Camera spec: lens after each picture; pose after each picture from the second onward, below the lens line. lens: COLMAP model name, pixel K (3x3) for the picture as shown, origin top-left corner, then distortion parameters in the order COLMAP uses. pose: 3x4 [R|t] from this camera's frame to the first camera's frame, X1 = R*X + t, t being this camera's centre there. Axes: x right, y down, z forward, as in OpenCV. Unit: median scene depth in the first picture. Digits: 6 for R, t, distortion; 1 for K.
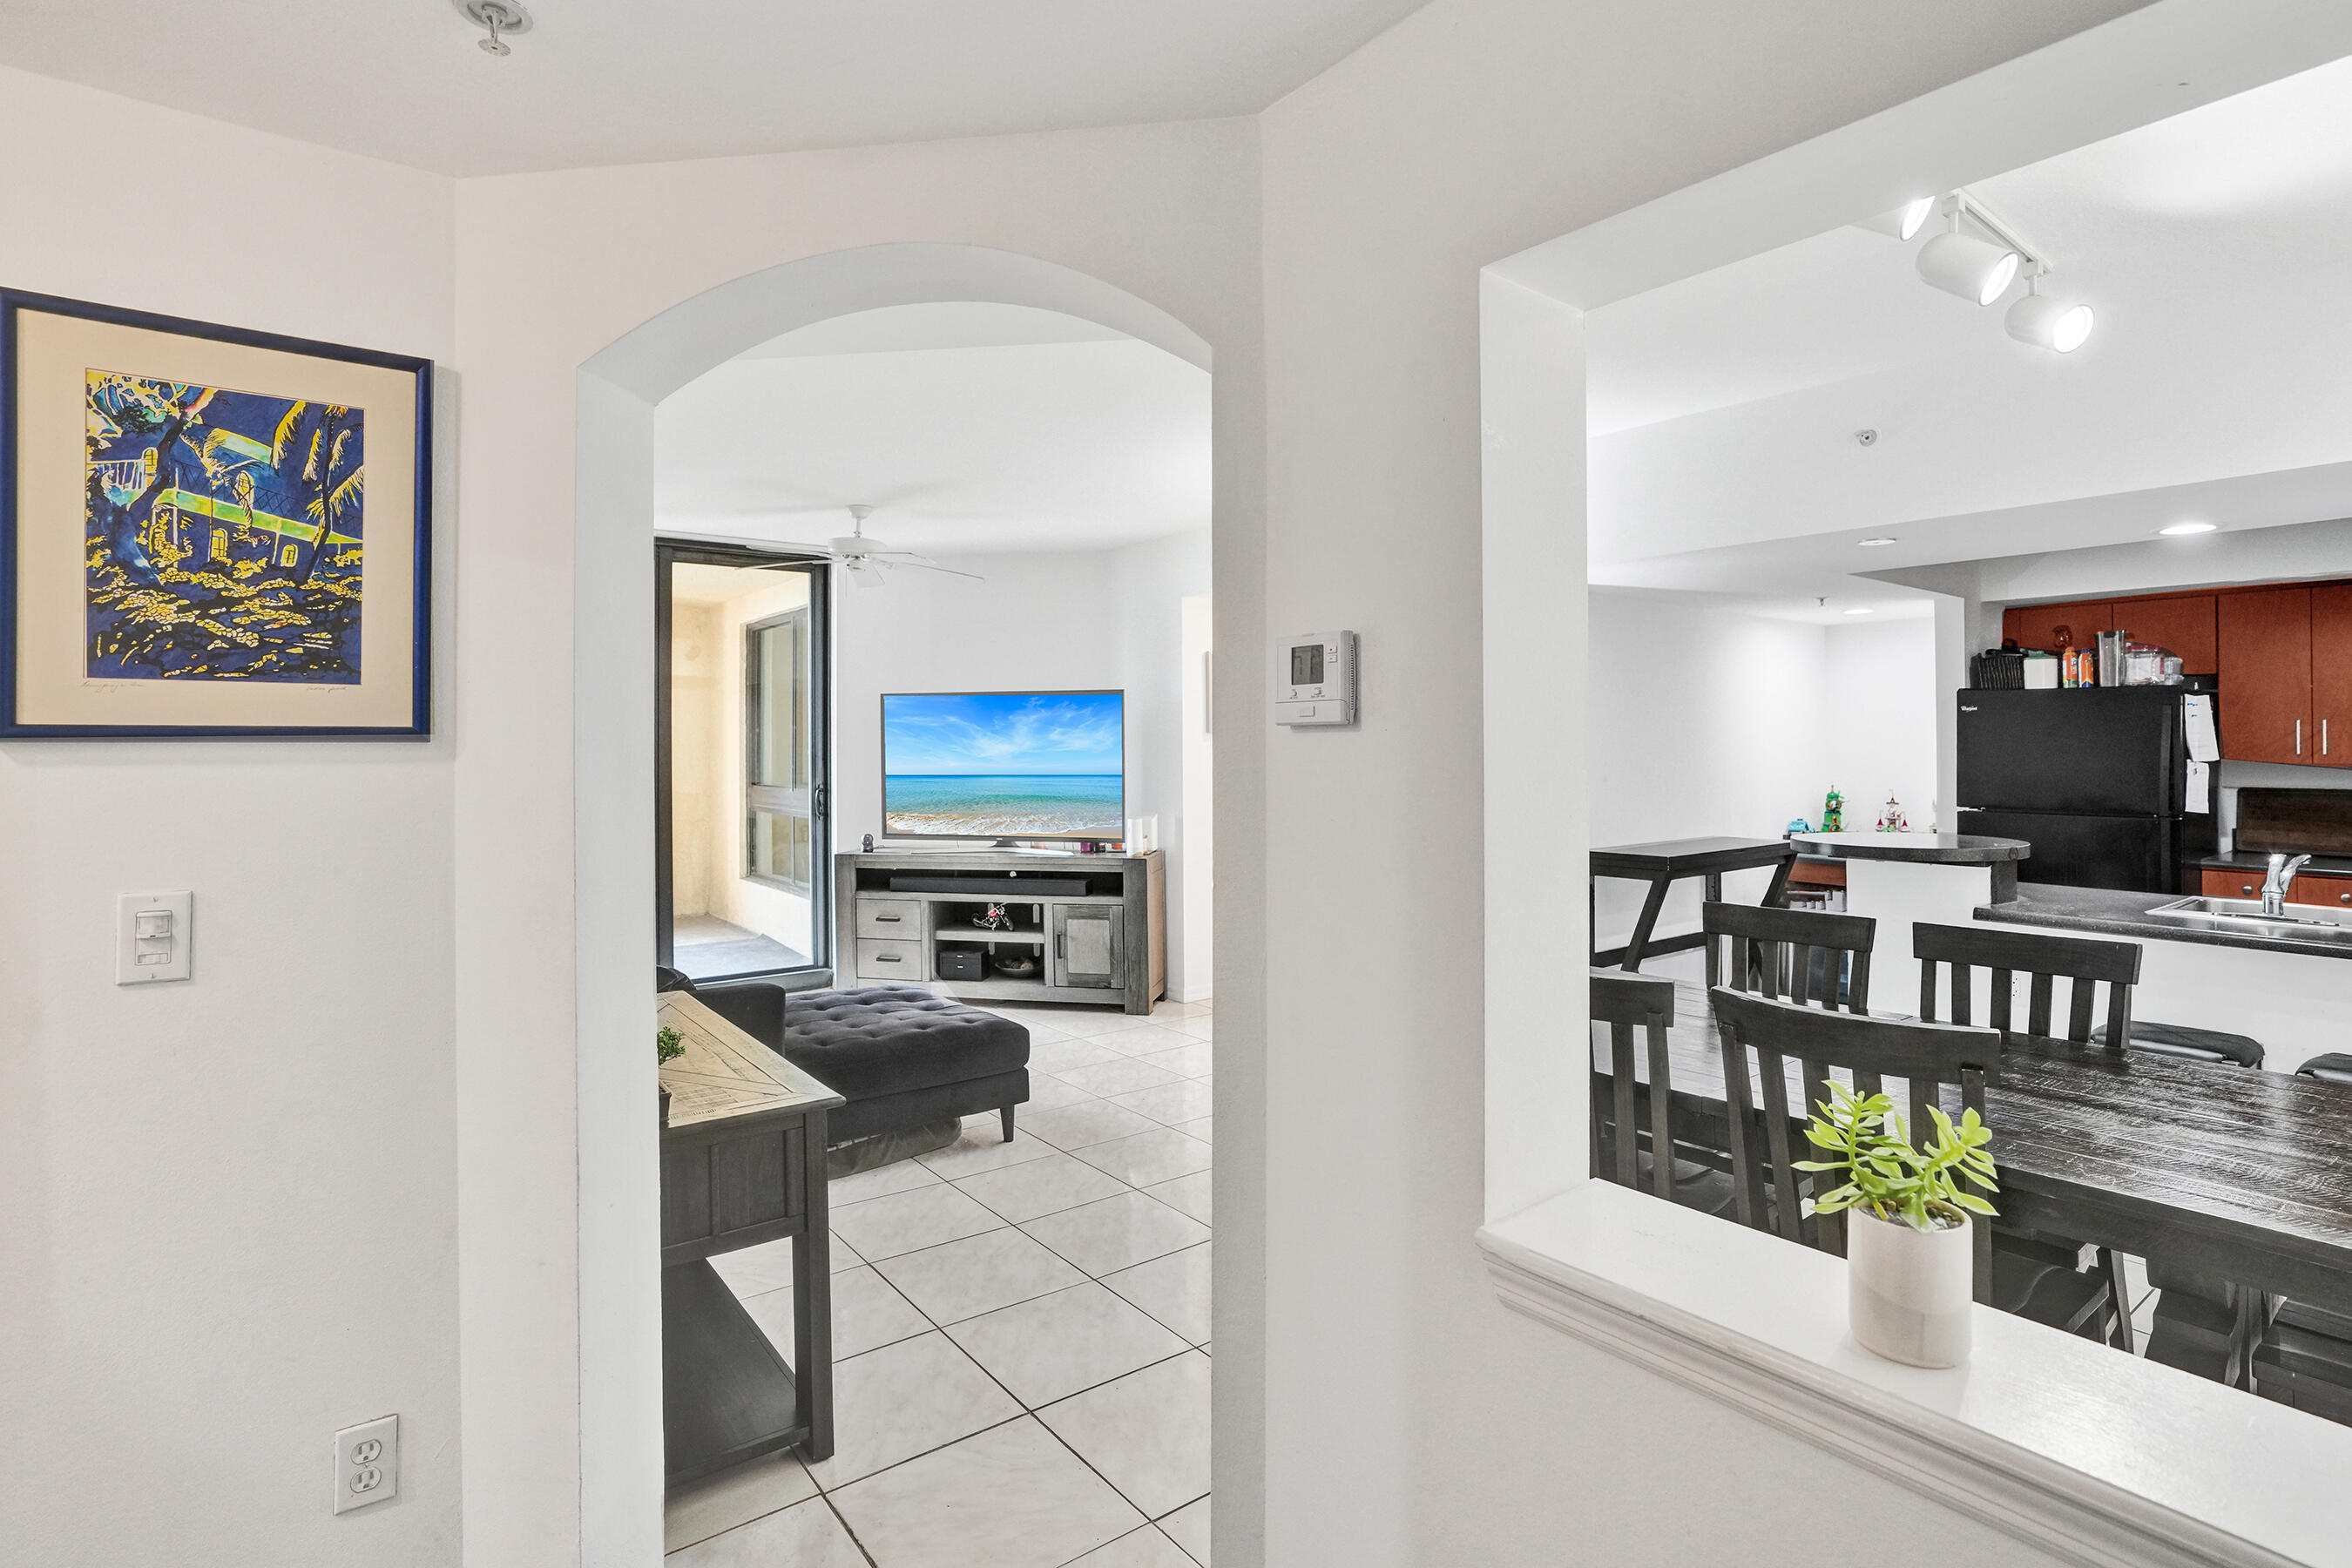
lens RADIAL K [[1112.6, 0, 1239.9], [0, 1112.6, 735.4], [0, 0, 1]] dist [-0.034026, 0.013553]
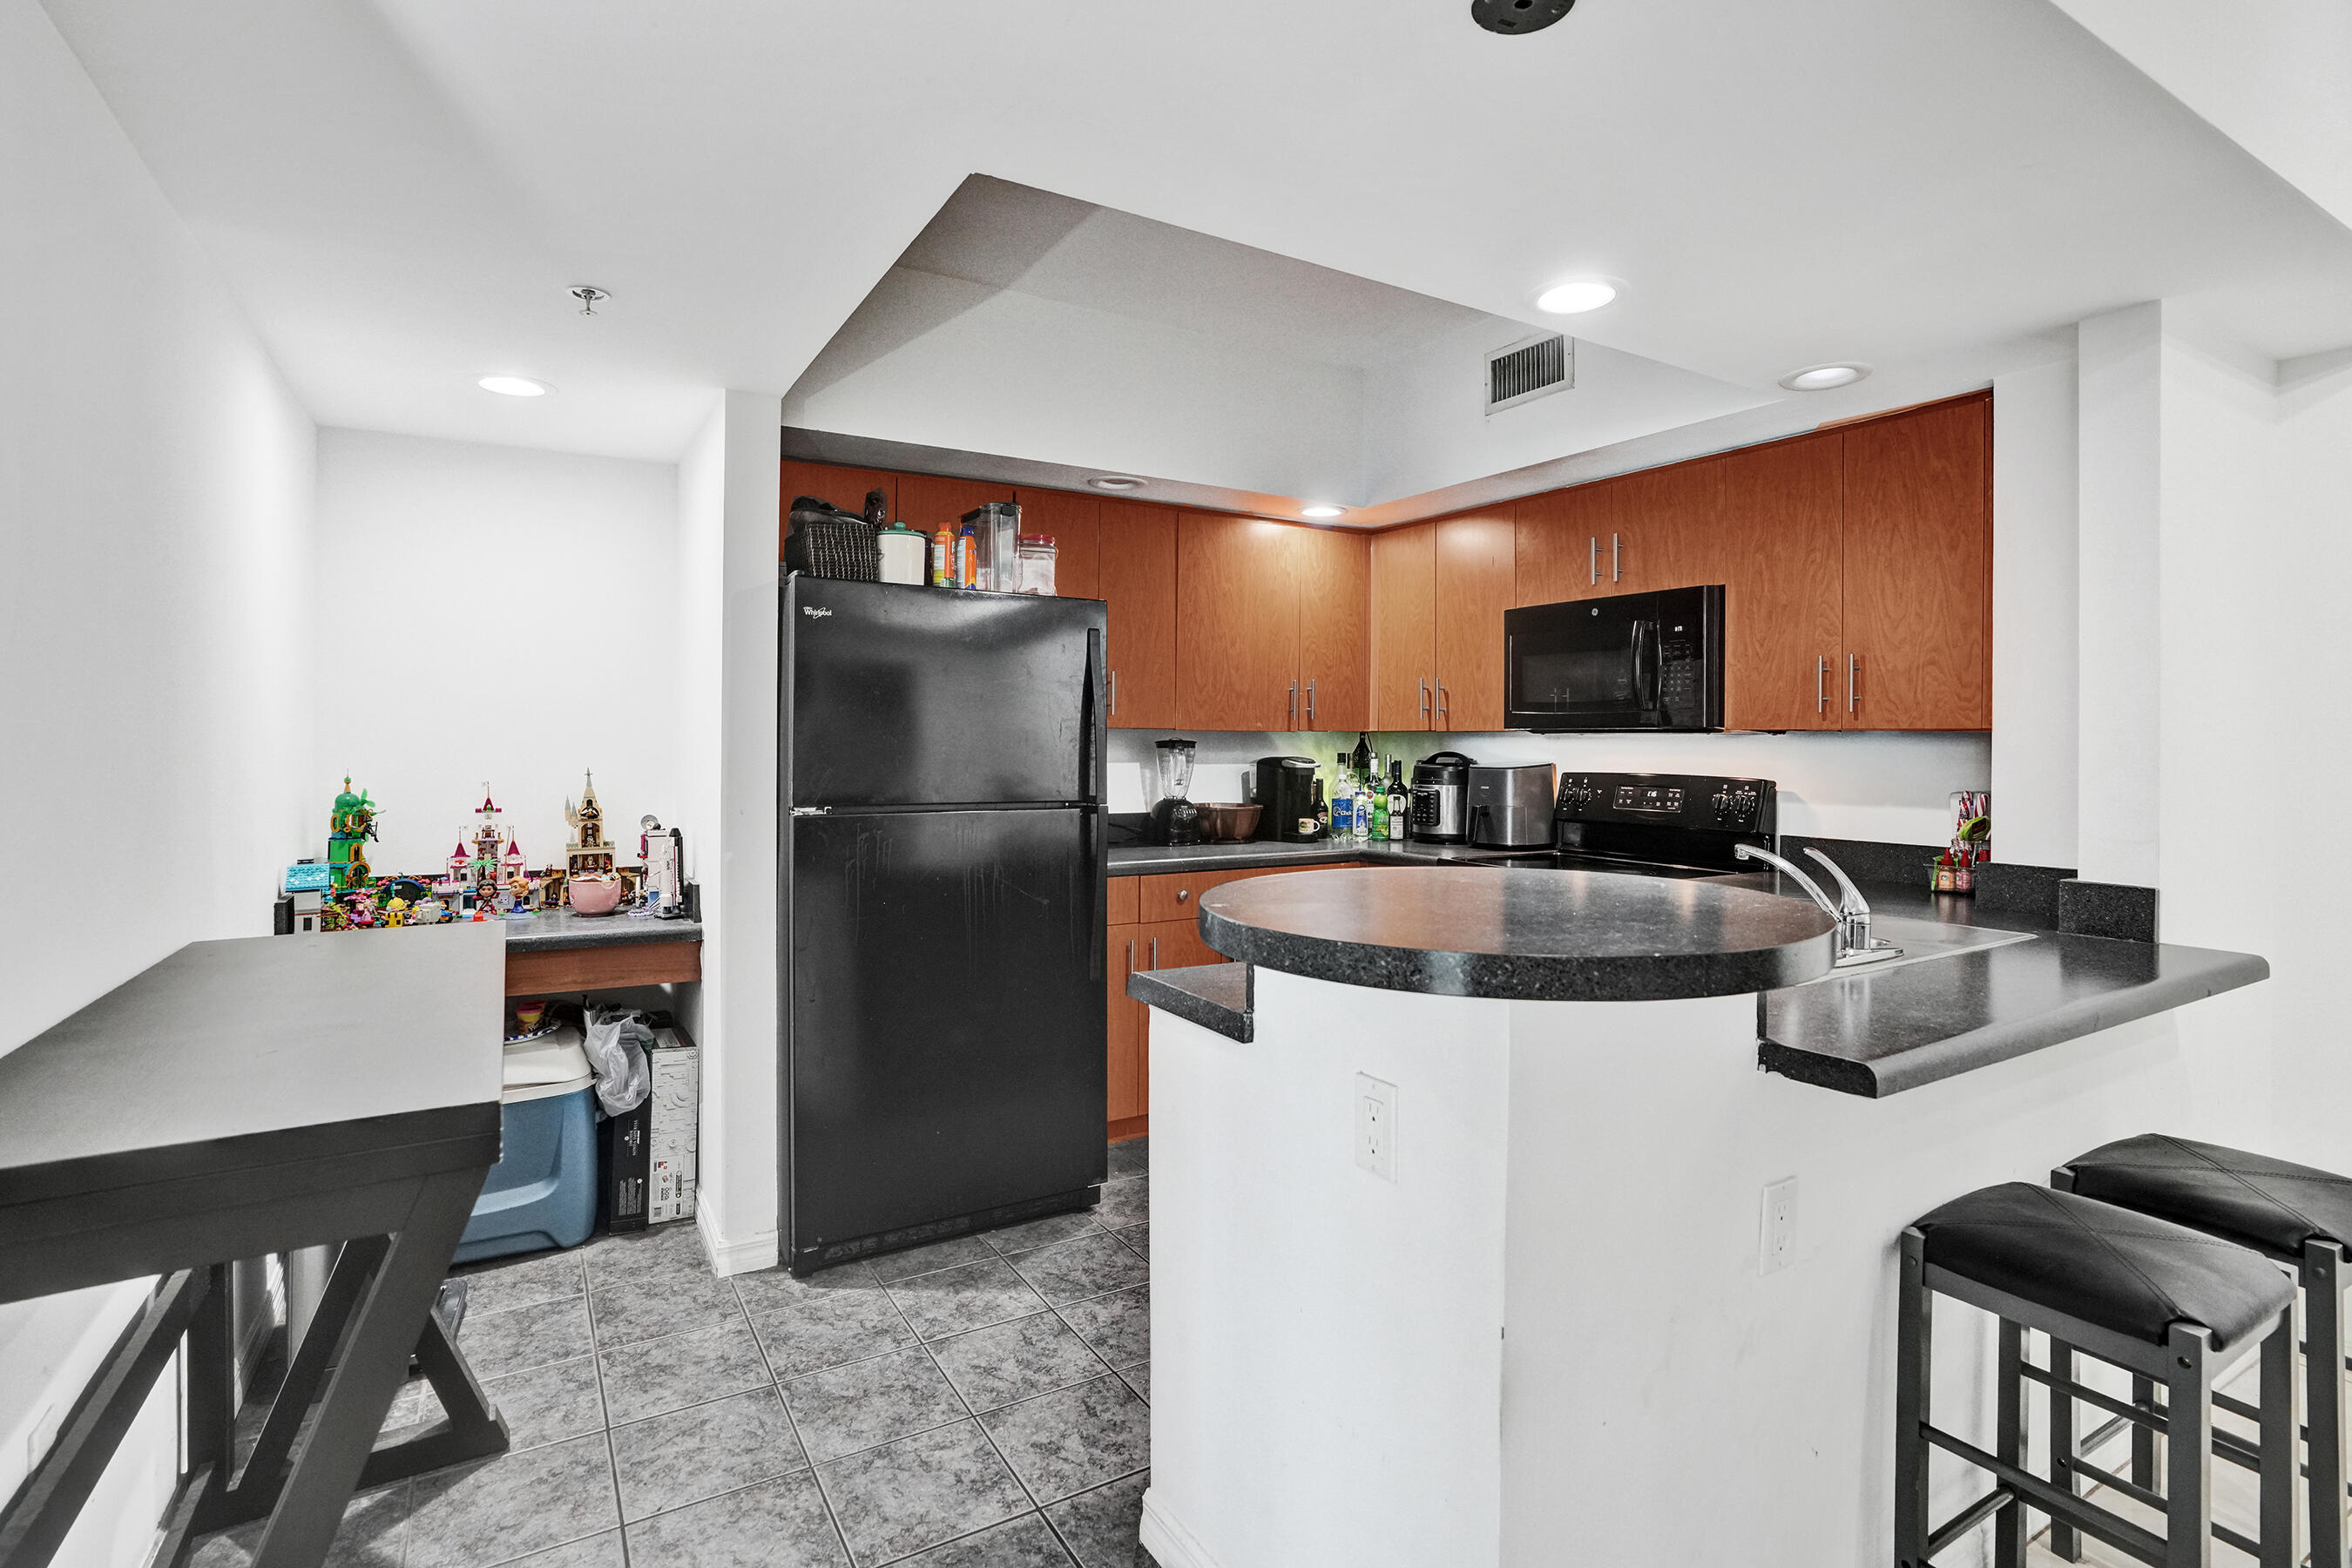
lens RADIAL K [[1112.6, 0, 1146.5], [0, 1112.6, 723.2], [0, 0, 1]] dist [-0.034026, 0.013553]
pose [[0.162513, 0.021058, 0.986482, 0.197369], [-0.014230, 0.999718, -0.018996, 0.035663], [-0.986604, -0.010950, 0.162767, 0.802729]]
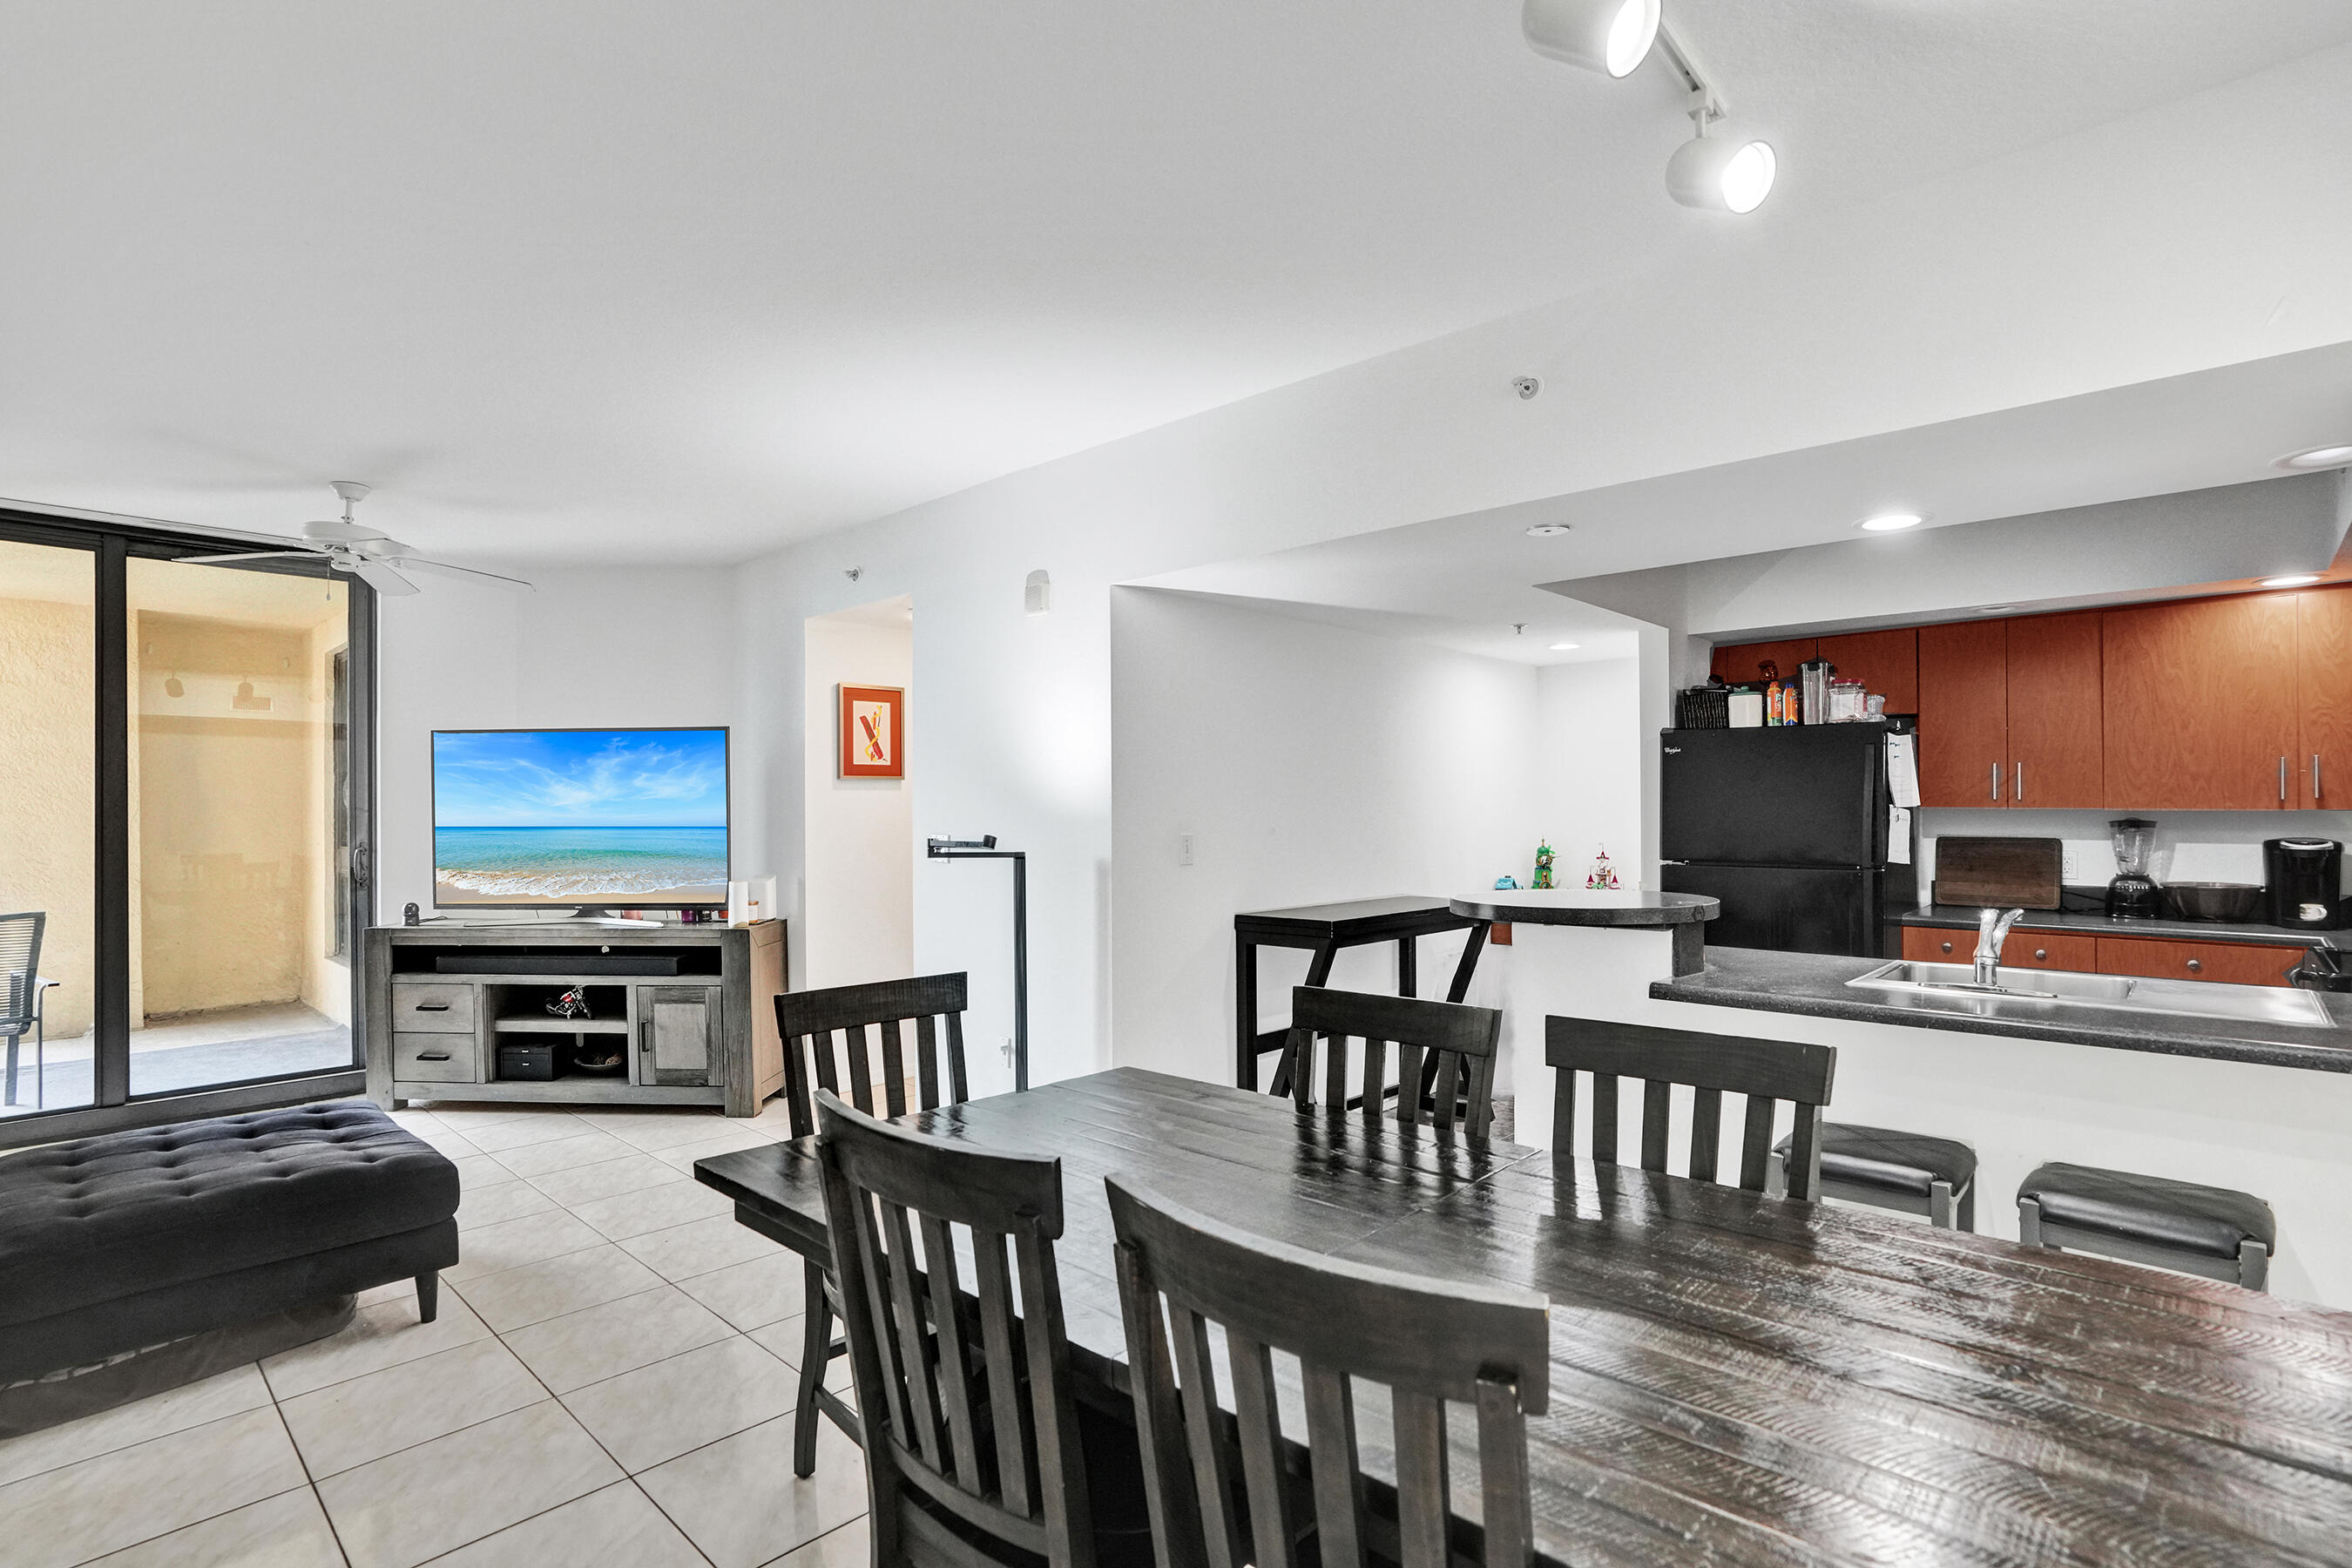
lens RADIAL K [[1112.6, 0, 1189.8], [0, 1112.6, 800.6], [0, 0, 1]] dist [-0.034026, 0.013553]
pose [[0.988910, 0.000642, 0.148516, 0.144272], [-0.001055, 0.999996, 0.002701, 0.015592], [-0.148514, -0.002828, 0.988906, 0.169610]]
